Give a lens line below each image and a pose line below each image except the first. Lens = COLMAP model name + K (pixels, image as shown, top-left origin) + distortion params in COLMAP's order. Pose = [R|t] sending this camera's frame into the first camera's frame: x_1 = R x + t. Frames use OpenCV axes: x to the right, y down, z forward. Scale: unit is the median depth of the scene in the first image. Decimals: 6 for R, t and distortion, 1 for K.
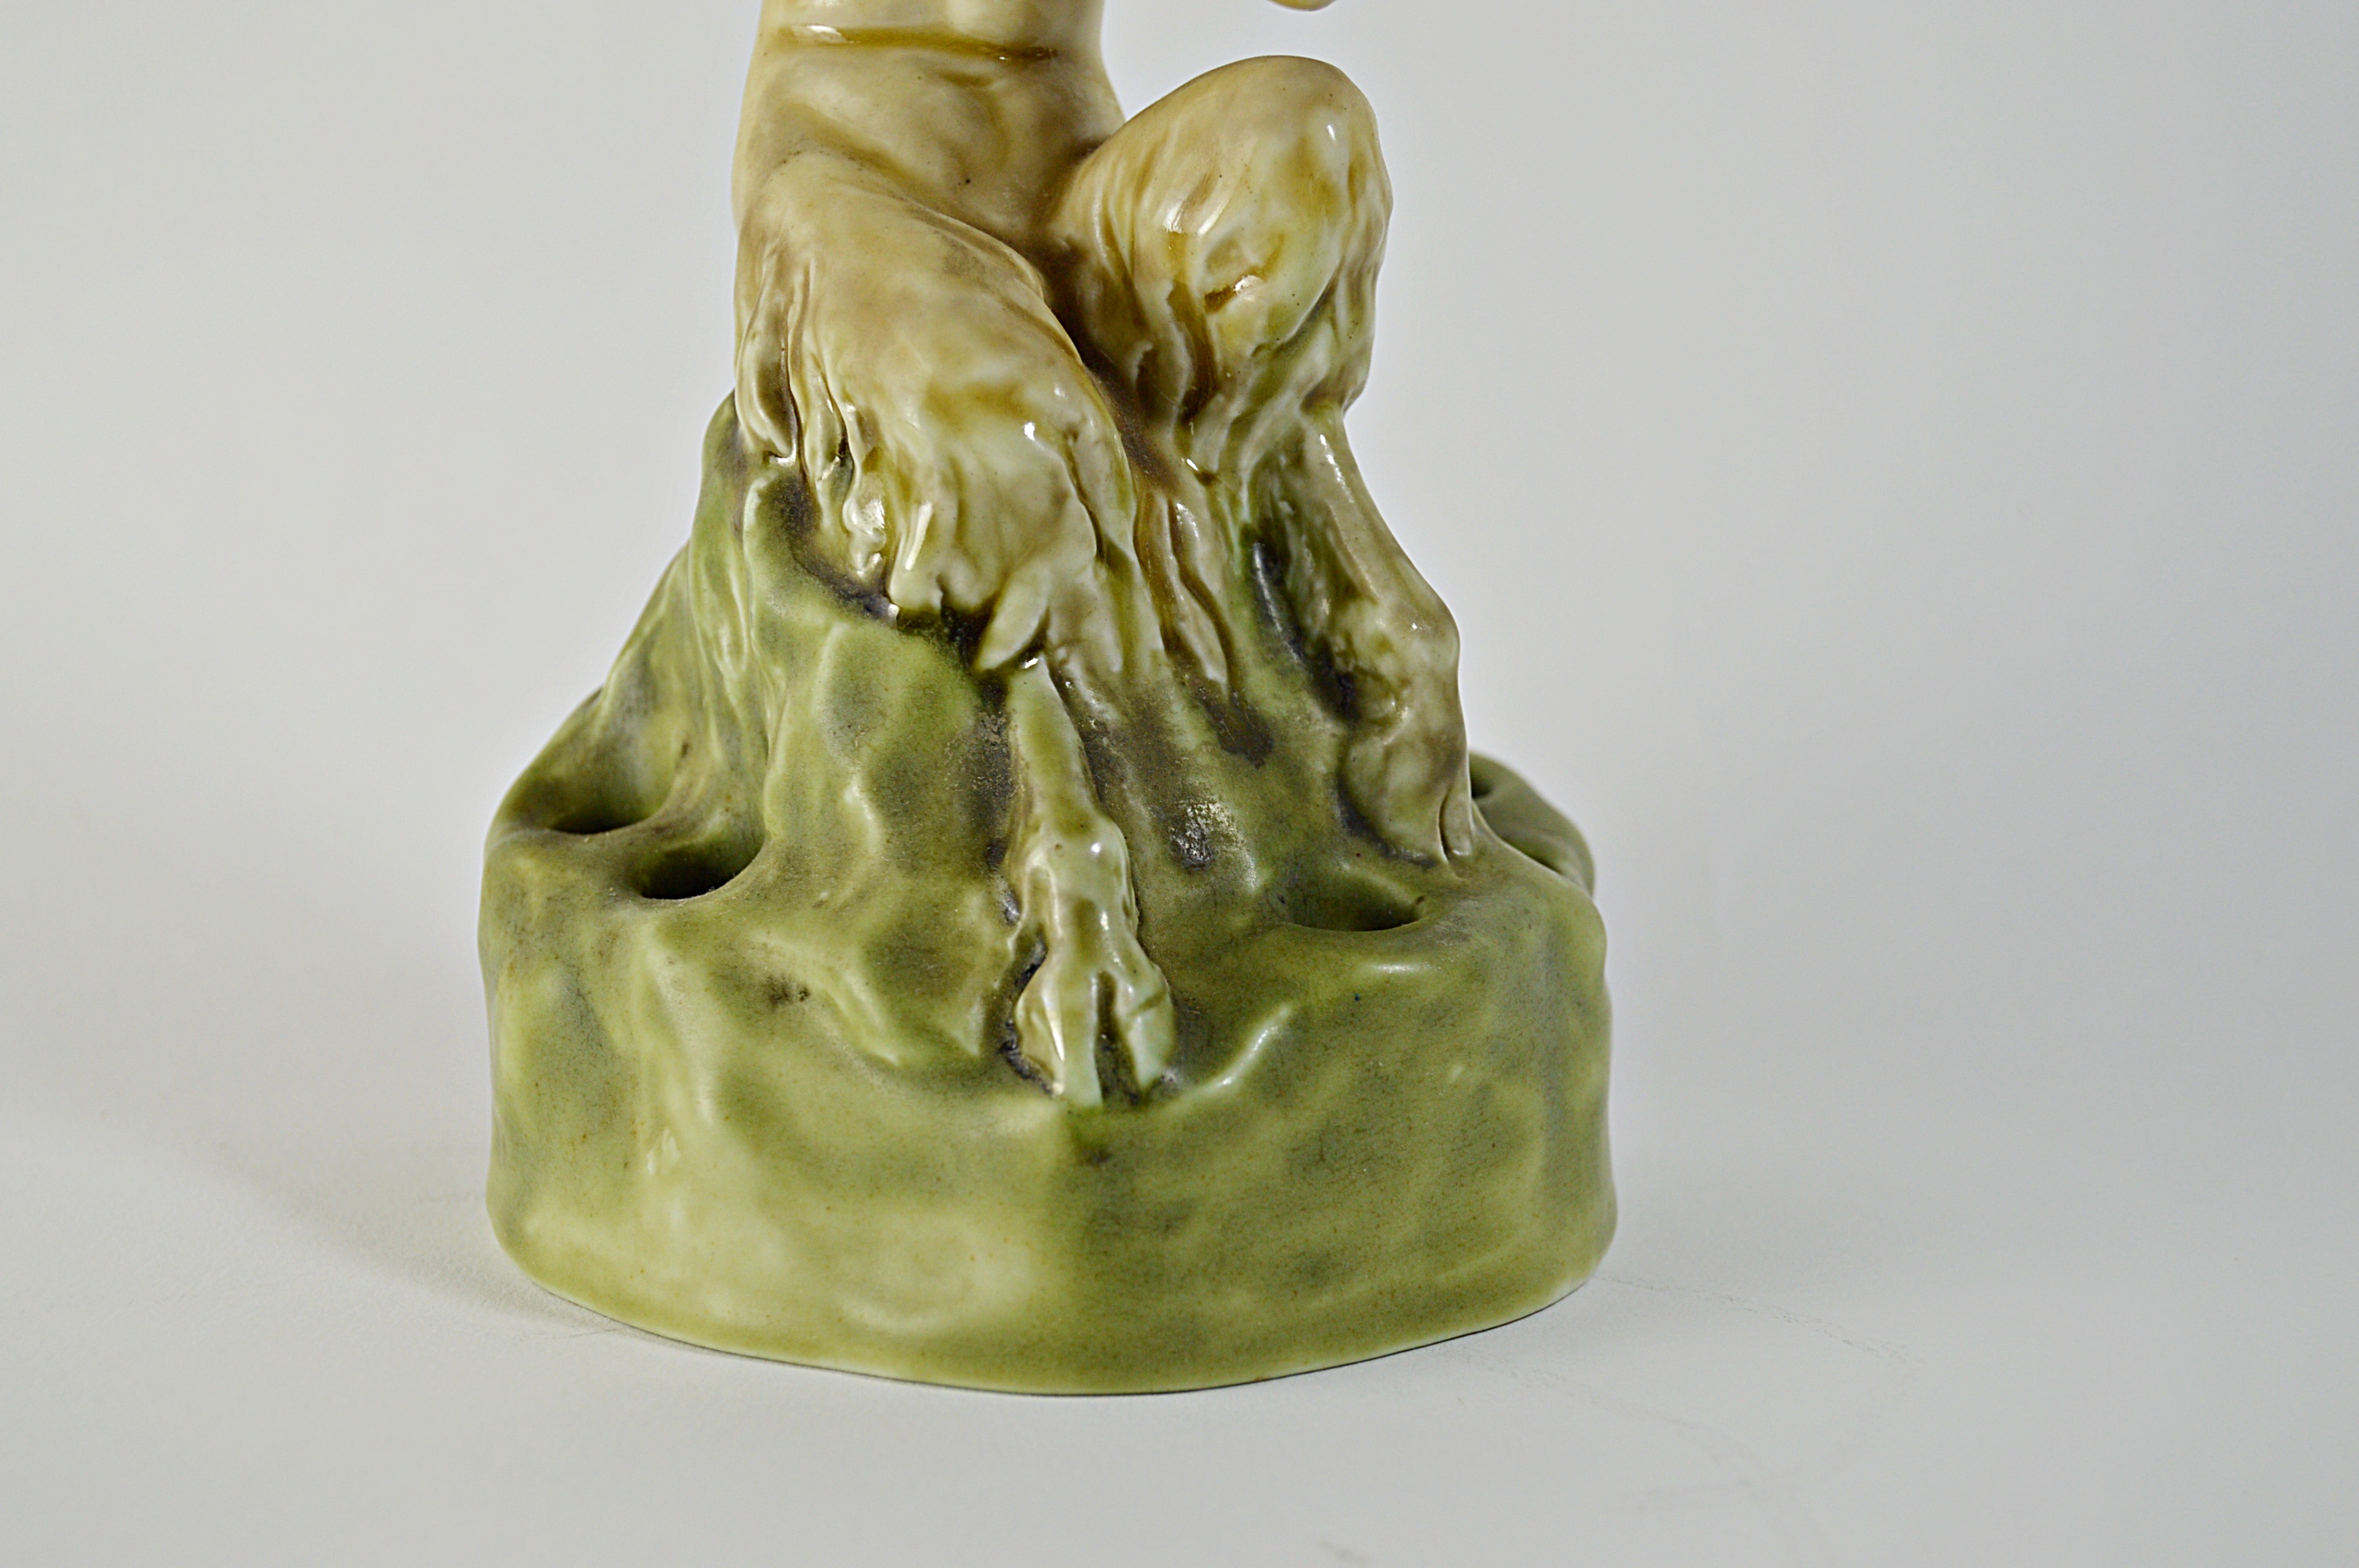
lens RADIAL K [[5262.5, 0, 1179.5], [0, 5262.5, 784.0], [0, 0, 1]] dist [0.012867, -0.152866]
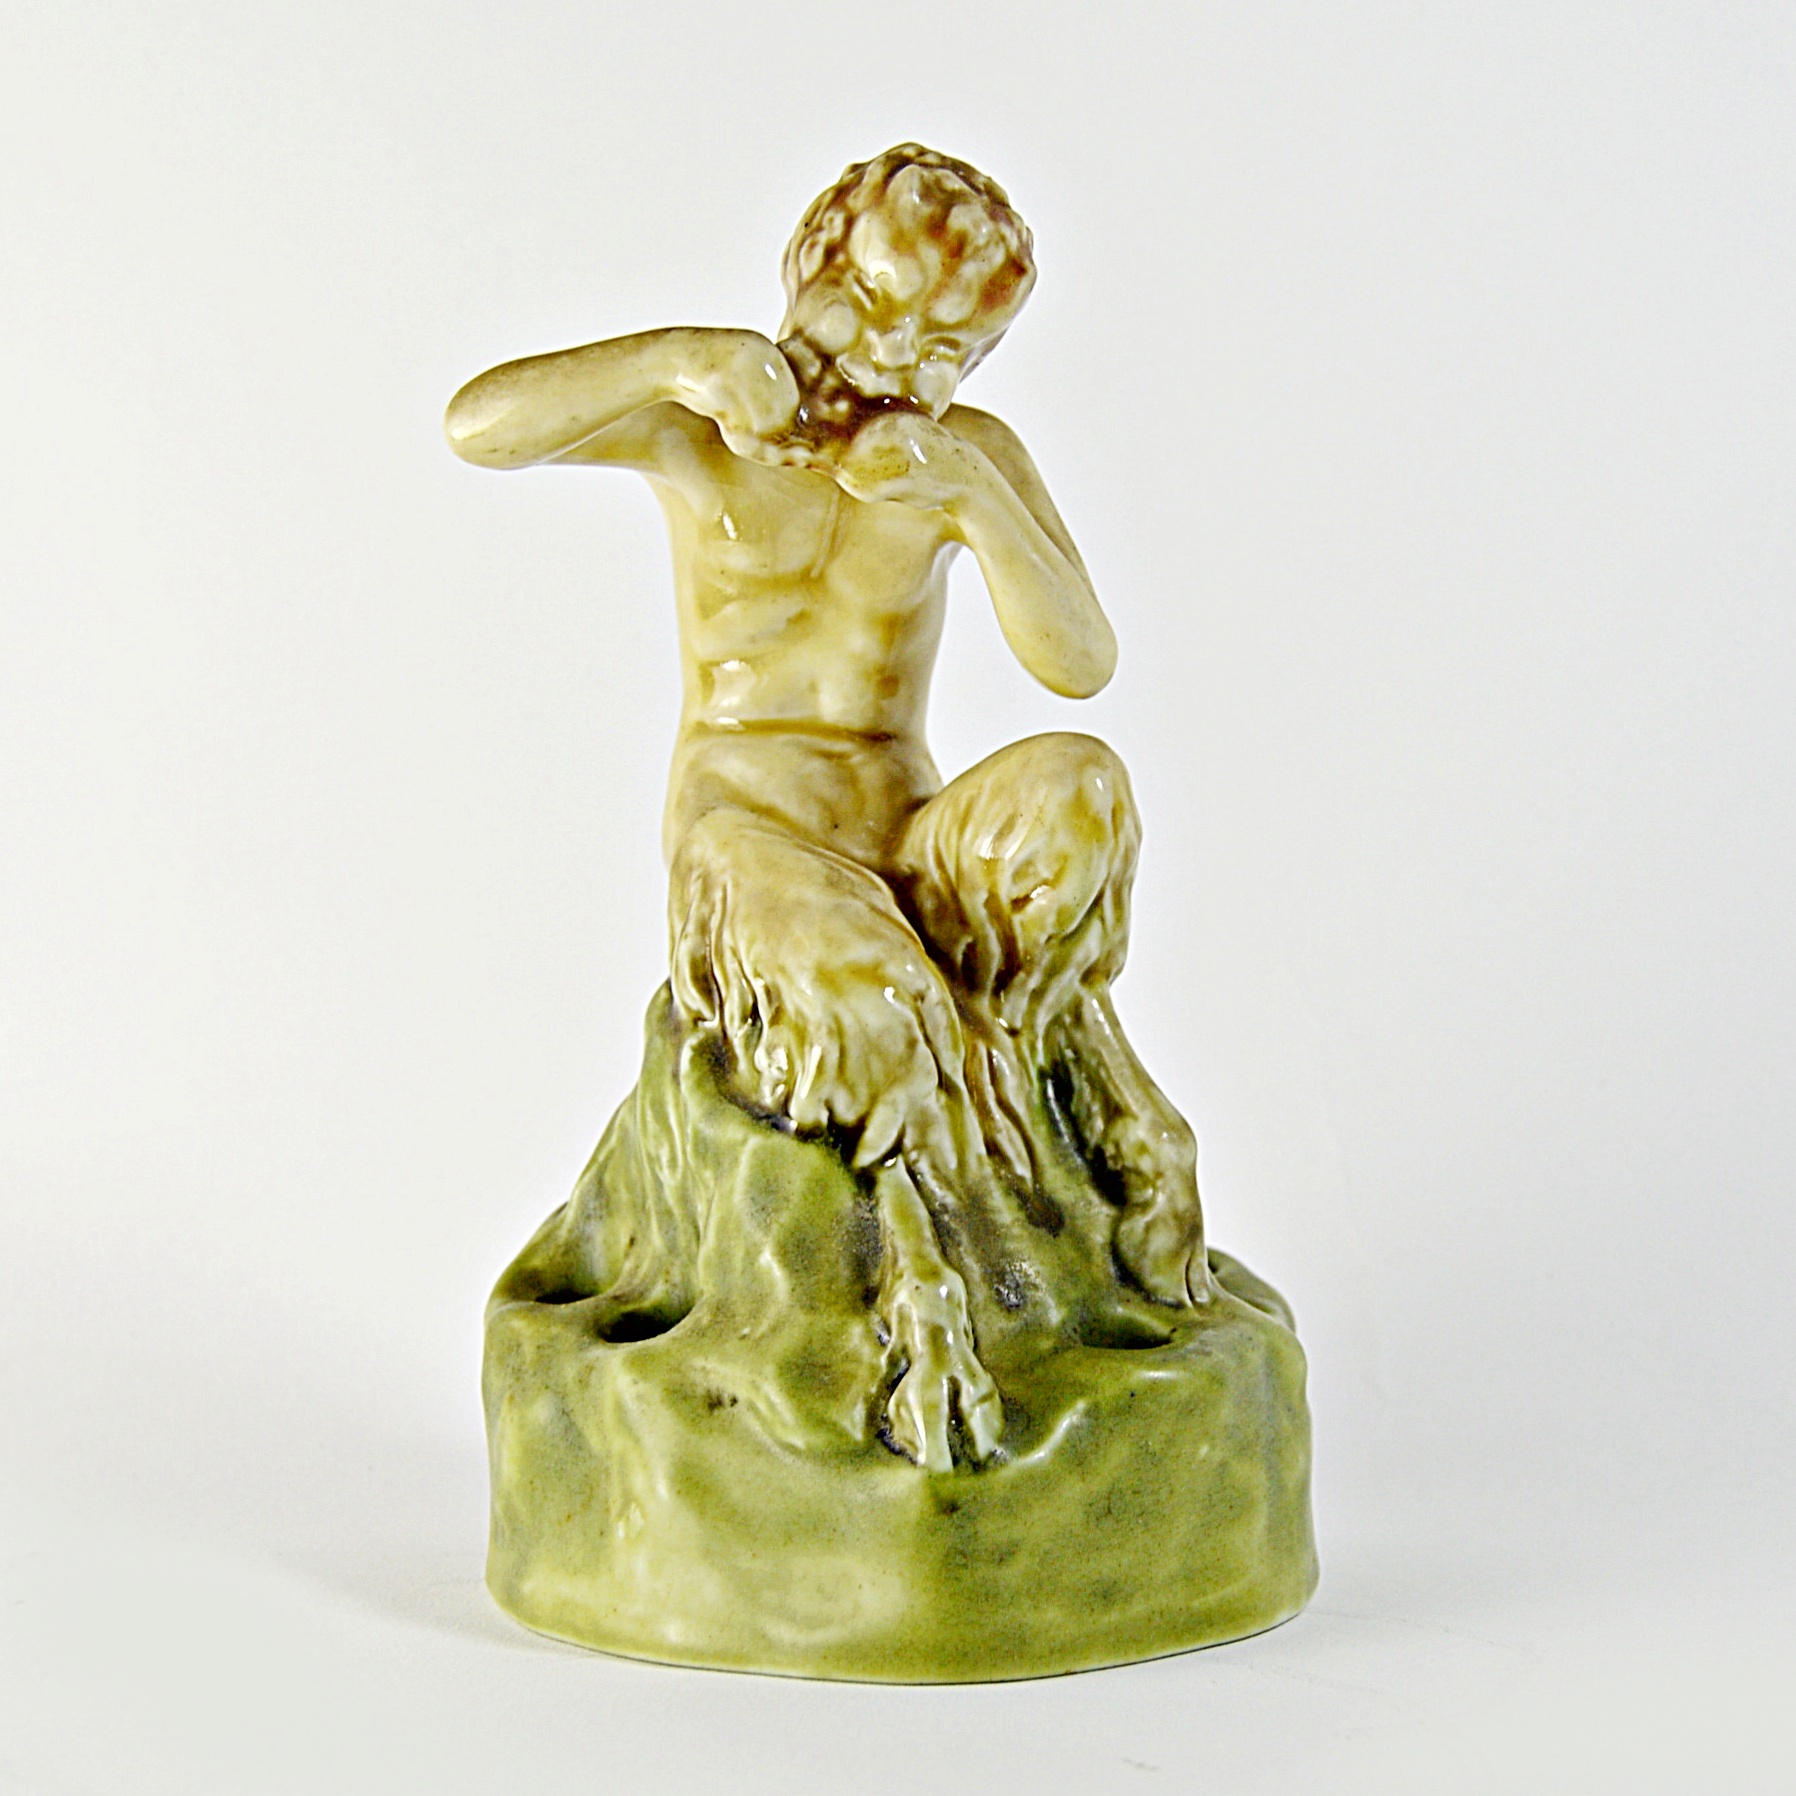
lens RADIAL K [[4727.5, 0, 1030.6], [0, 4727.5, 853.8], [0, 0, 1]] dist [-0.016592, 0.435227]
pose [[0.999229, -0.013490, 0.036875, -0.036193], [0.018402, 0.990496, -0.136304, 0.066561], [-0.034685, 0.136878, 0.989981, -0.249335]]
